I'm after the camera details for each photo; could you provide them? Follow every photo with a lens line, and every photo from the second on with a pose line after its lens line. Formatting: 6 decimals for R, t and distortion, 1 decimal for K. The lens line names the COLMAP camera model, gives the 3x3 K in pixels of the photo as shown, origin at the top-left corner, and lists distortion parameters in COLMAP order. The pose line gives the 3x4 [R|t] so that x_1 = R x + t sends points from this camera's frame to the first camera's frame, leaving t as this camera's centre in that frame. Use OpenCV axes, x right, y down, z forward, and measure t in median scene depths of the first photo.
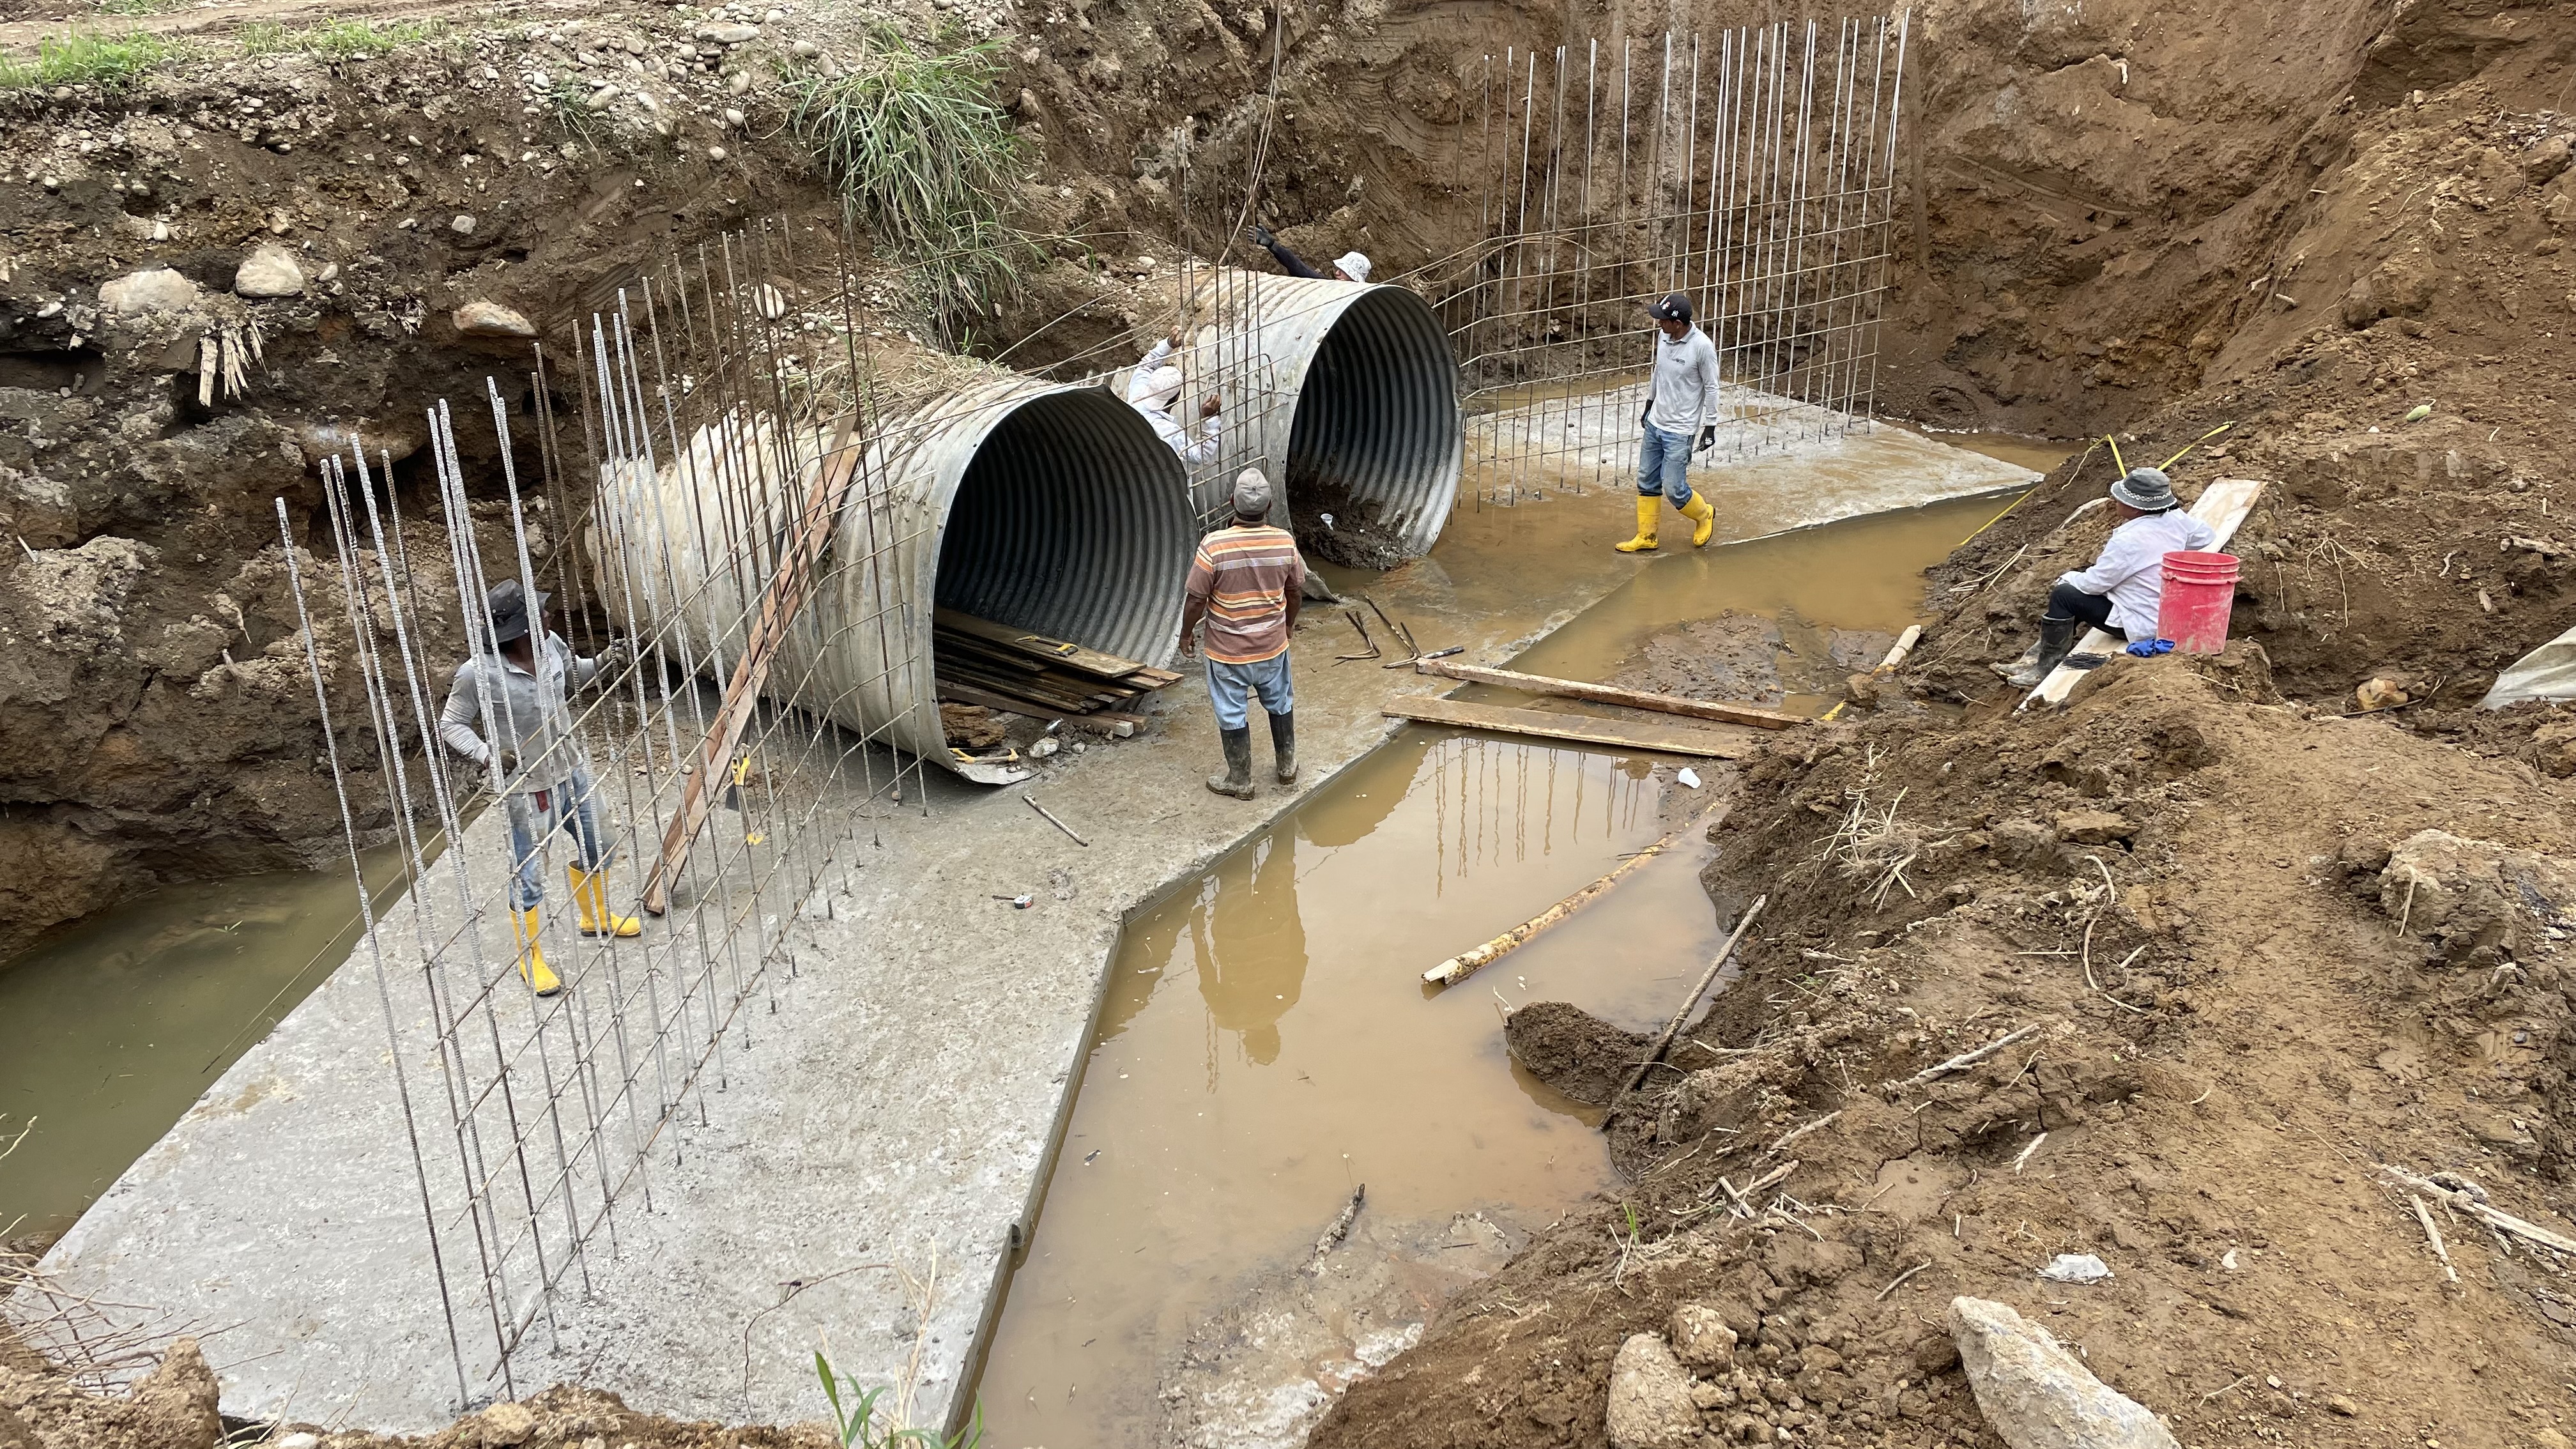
lens RADIAL K [[1938.0, 0, 1305.2], [0, 1938.0, 720.9], [0, 0, 1]] dist [0.076080, -0.089750]
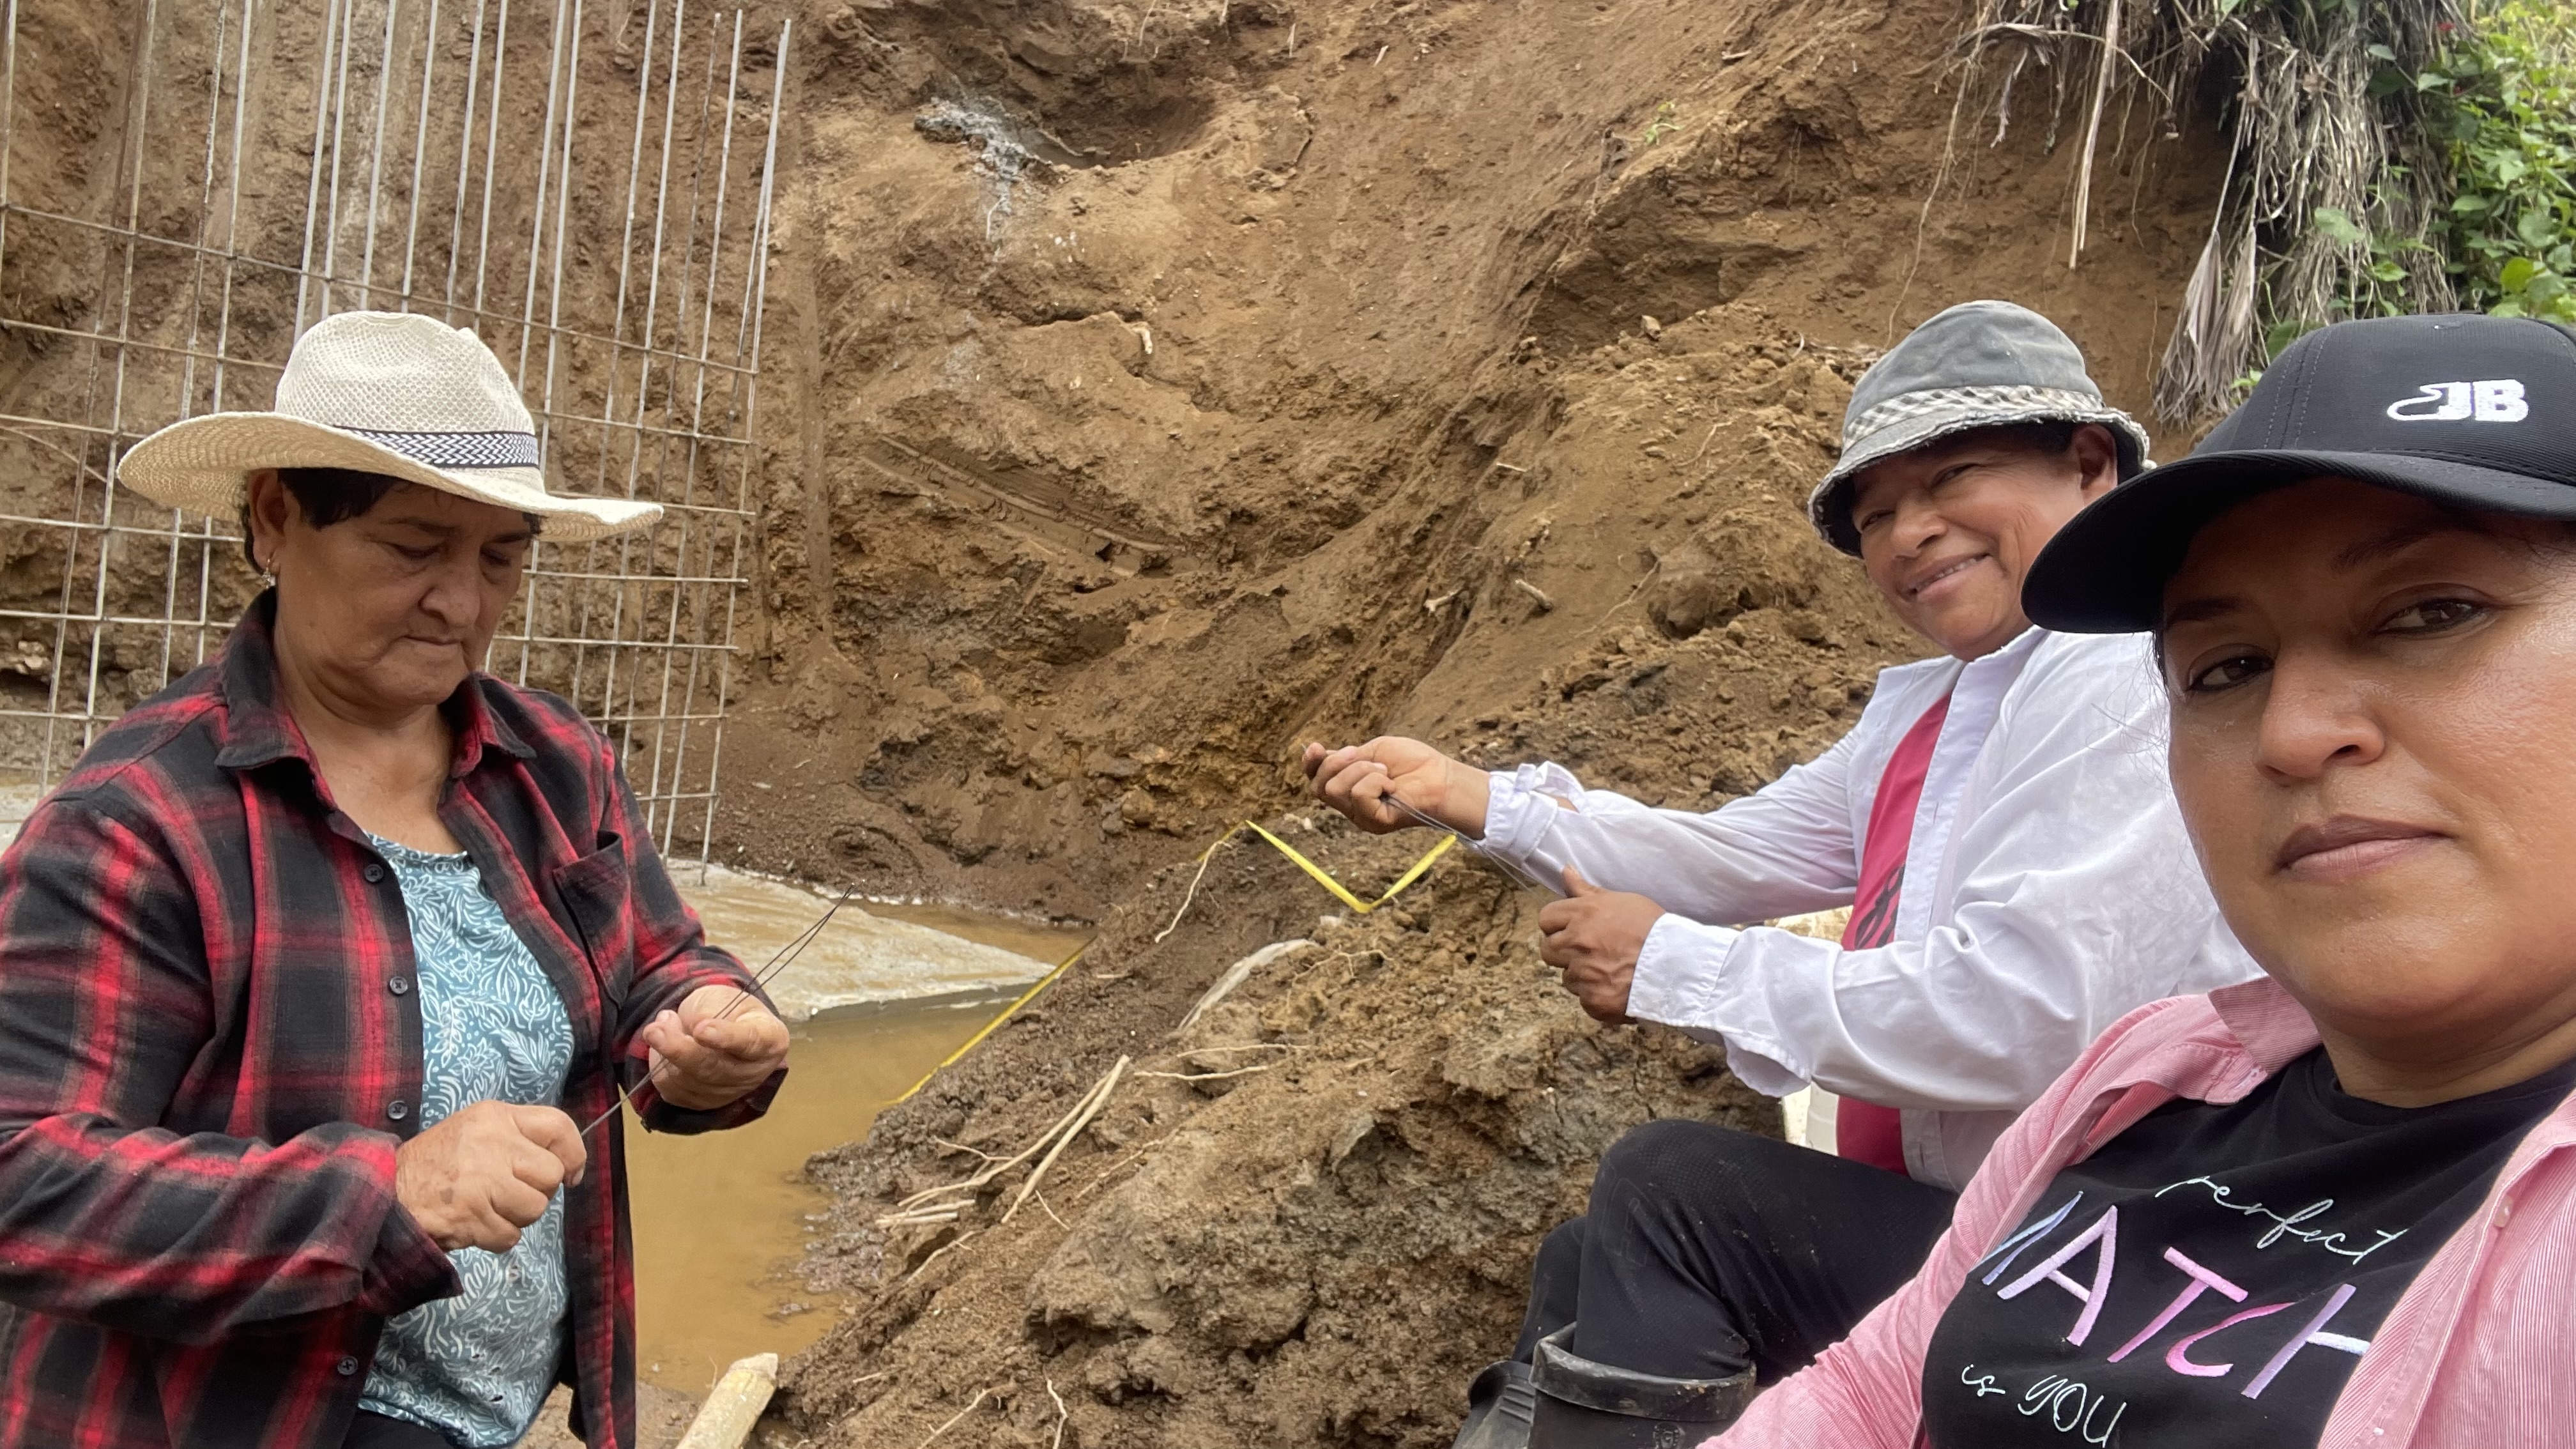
lens RADIAL K [[1789.8, 0, 1308.5], [0, 1789.8, 731.6], [0, 0, 1]] dist [0.002654, -0.005057]
pose [[0.848695, 0.108089, 0.517720, 0.190094], [0.068404, 0.948238, -0.310106, -0.038978], [-0.524441, 0.298600, 0.797371, 0.583619]]
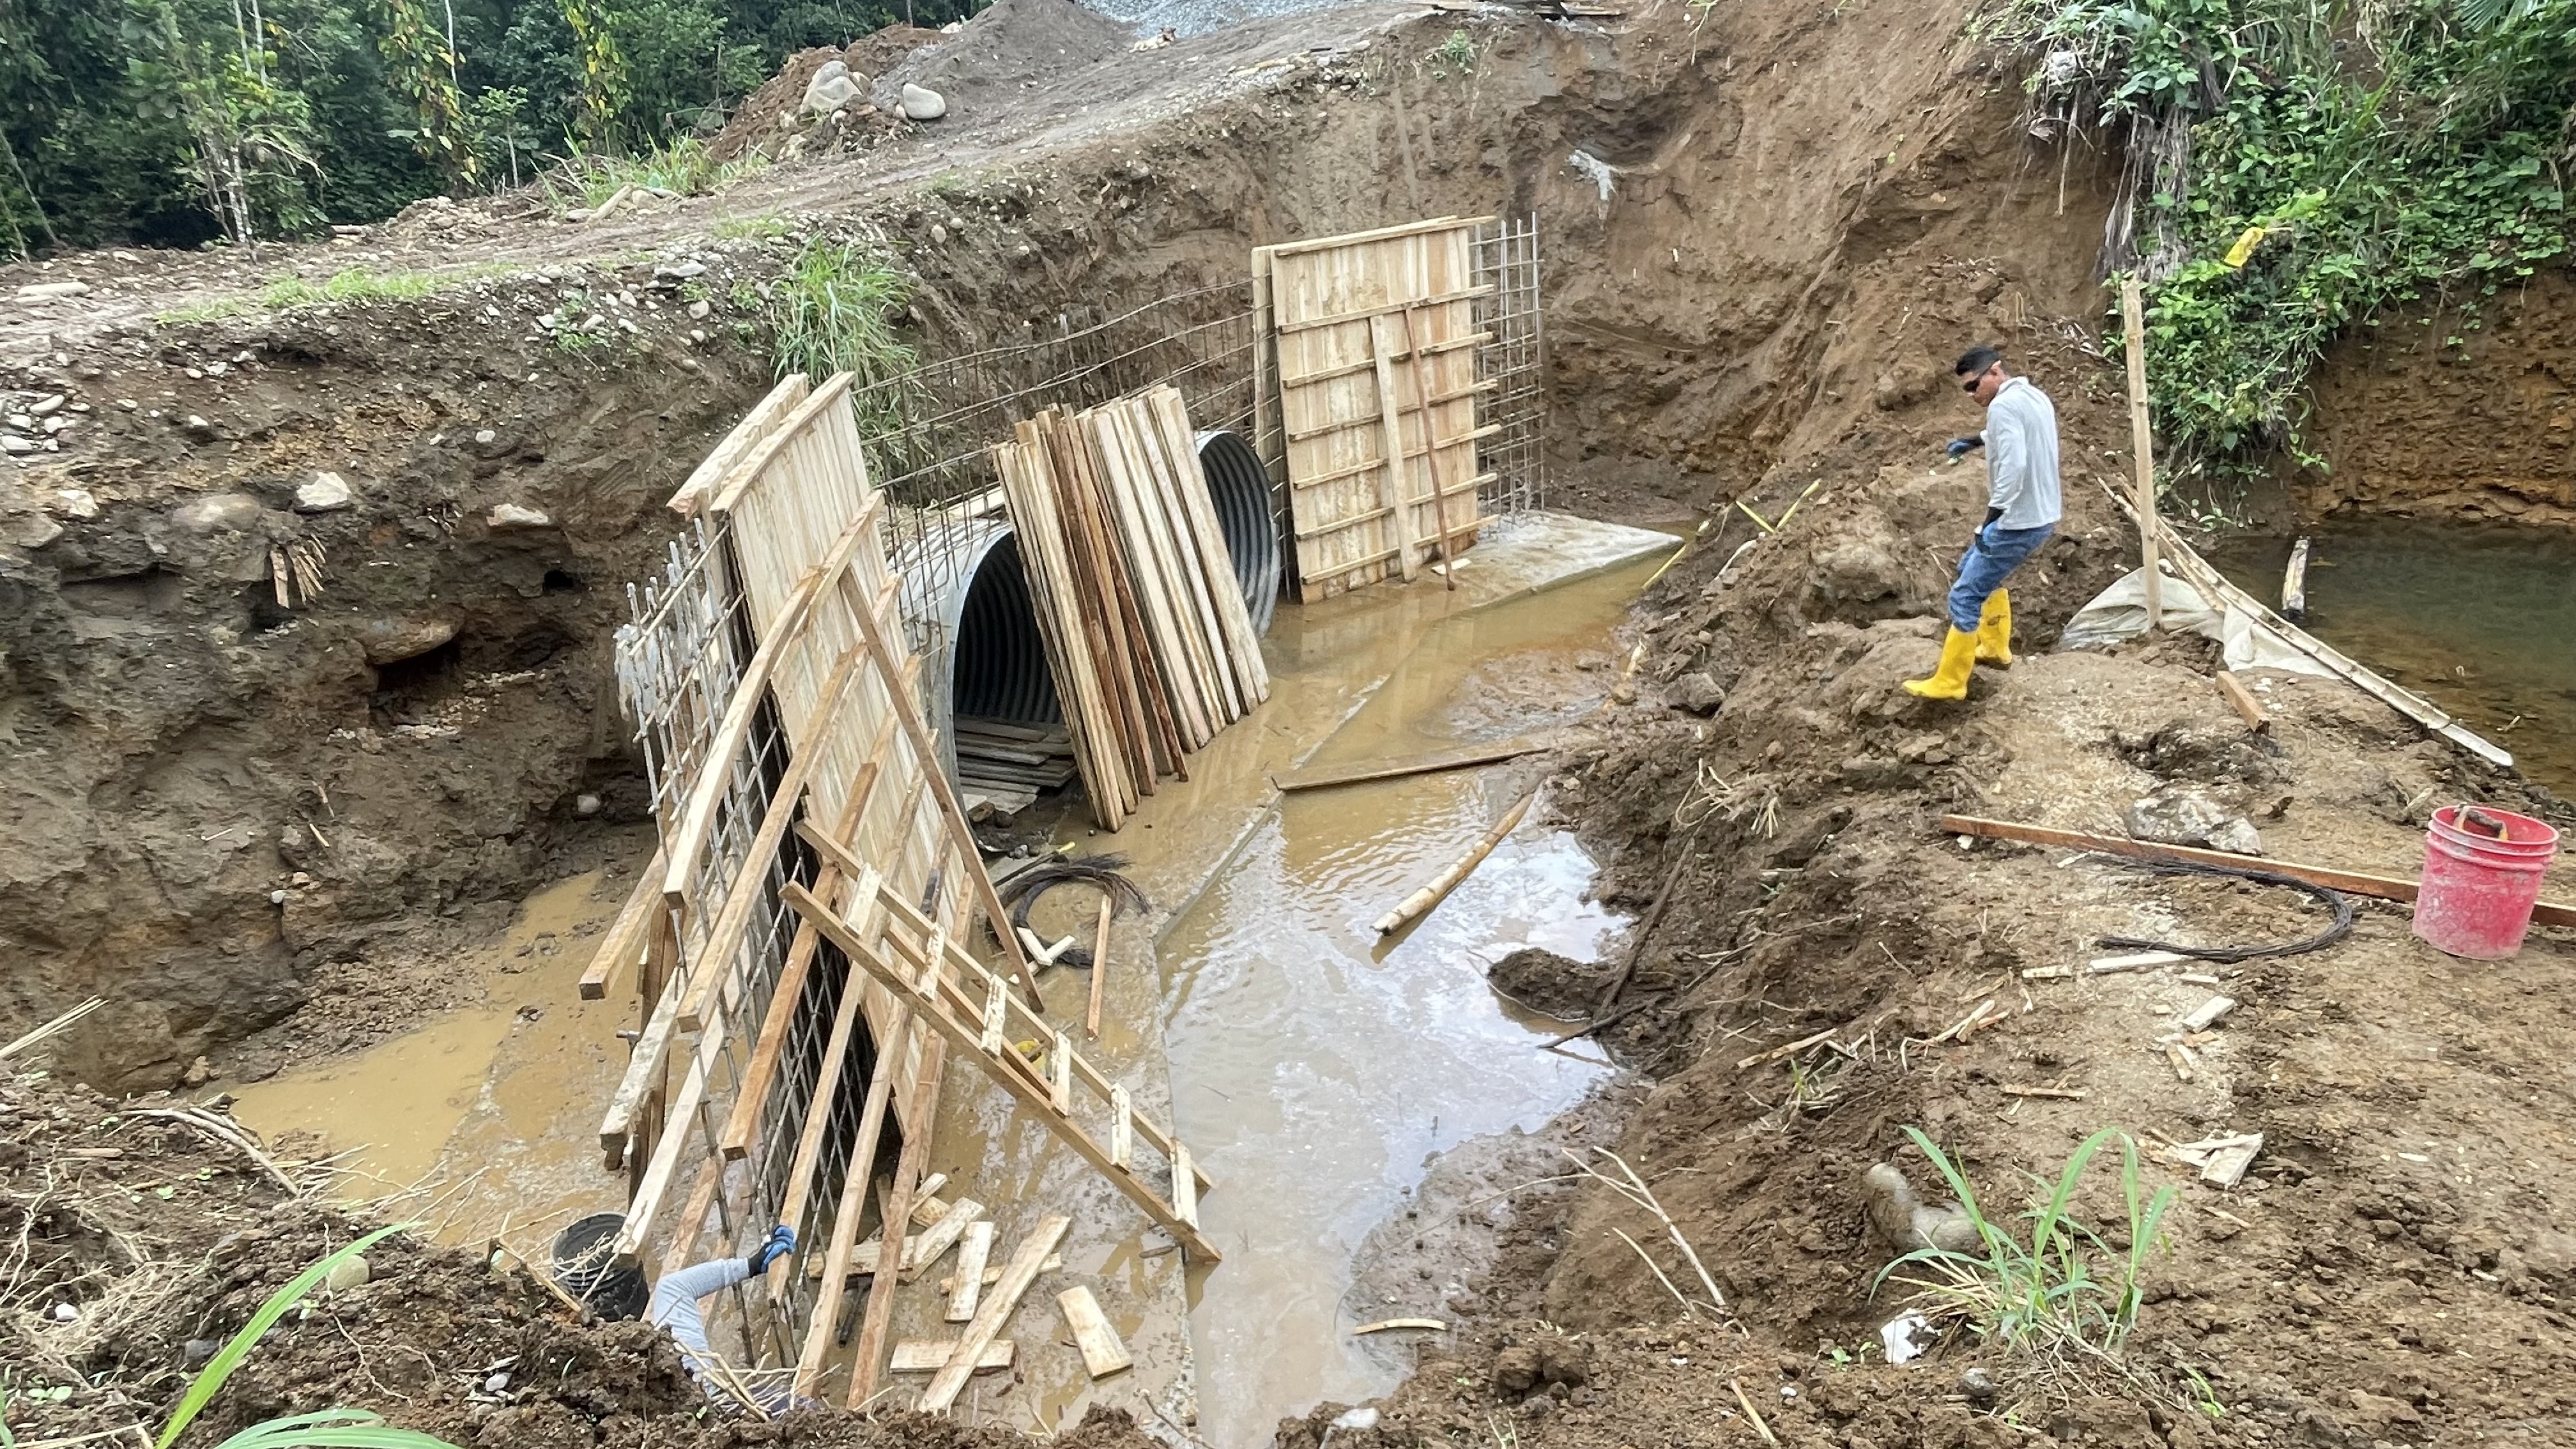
lens RADIAL K [[1457.1, 0, 1293.4], [0, 1457.1, 730.2], [0, 0, 1]] dist [-0.010729, -0.002225]
pose [[0.971999, -0.123412, 0.199969, -0.105984], [0.132395, 0.990676, -0.032139, 0.007341], [-0.194138, 0.057714, 0.979275, 0.048823]]
